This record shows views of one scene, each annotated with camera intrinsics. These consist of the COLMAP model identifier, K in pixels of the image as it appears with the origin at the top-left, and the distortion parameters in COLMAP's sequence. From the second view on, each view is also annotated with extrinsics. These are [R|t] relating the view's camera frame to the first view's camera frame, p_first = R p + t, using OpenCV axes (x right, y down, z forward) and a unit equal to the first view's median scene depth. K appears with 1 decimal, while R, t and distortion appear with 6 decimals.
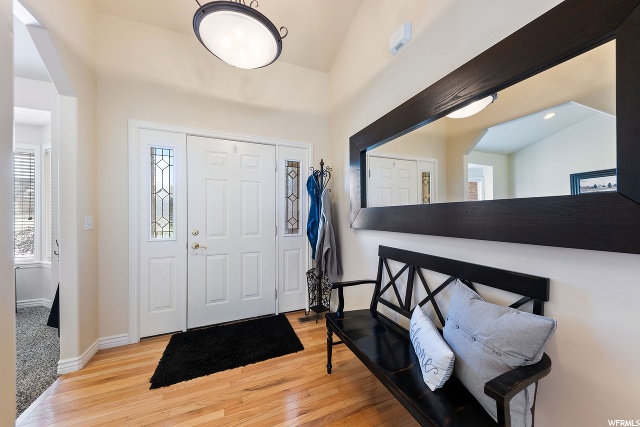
lens RADIAL K [[222.1, 0, 324.1], [0, 222.1, 213.1], [0, 0, 1]] dist [-0.002829, -0.000187]
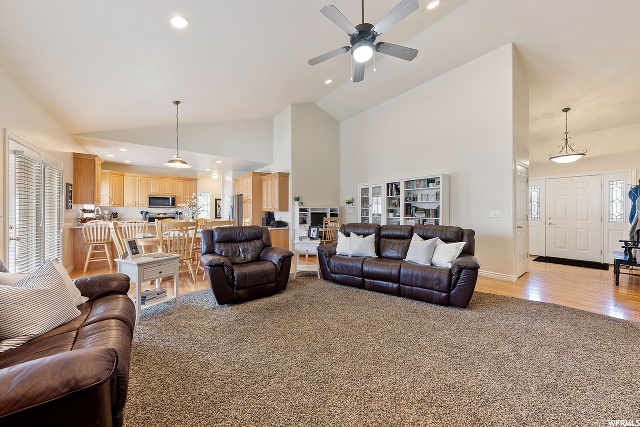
lens RADIAL K [[222.1, 0, 322.8], [0, 222.1, 210.4], [0, 0, 1]] dist [-0.002829, -0.000187]
pose [[0.275525, 0.000622, -0.961294, 1.071542], [0.006148, 0.999978, 0.002409, -0.016624], [0.961274, -0.006574, 0.275516, -2.062418]]
